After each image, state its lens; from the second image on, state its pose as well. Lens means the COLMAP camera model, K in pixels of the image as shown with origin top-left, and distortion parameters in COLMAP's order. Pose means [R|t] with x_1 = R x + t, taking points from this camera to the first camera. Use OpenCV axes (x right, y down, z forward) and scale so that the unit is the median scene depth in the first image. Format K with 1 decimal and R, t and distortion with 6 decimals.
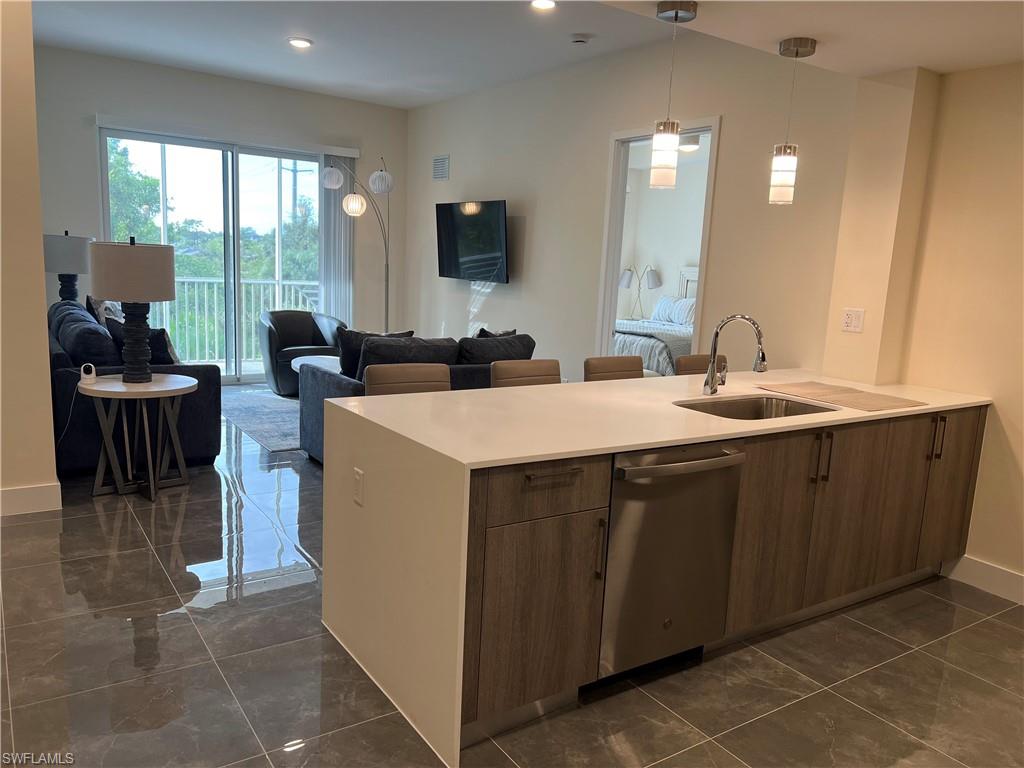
lens RADIAL K [[770.6, 0, 512.0], [0, 770.6, 384.0], [0, 0, 1]] dist [0.070795, -0.051603]
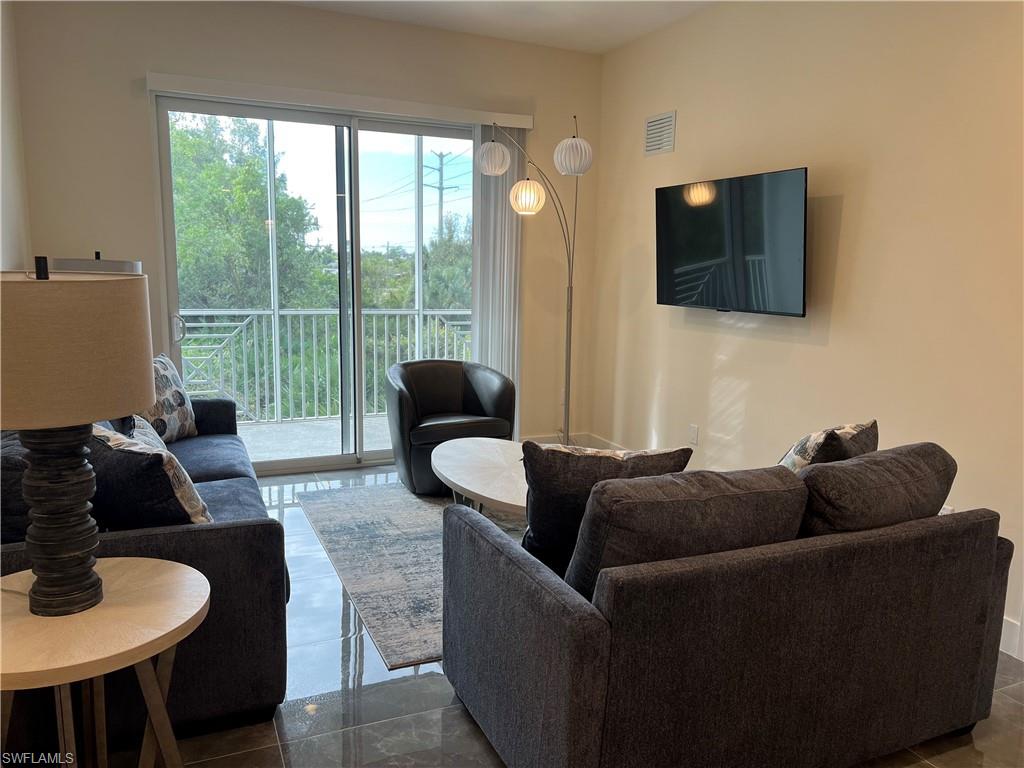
lens RADIAL K [[788.0, 0, 512.0], [0, 788.0, 384.0], [0, 0, 1]] dist [0.086930, -0.001386]
pose [[0.983362, -0.002940, -0.181631, -0.095455], [-0.000293, 0.999842, -0.017769, -0.063706], [0.181654, 0.017527, 0.983206, 0.349971]]
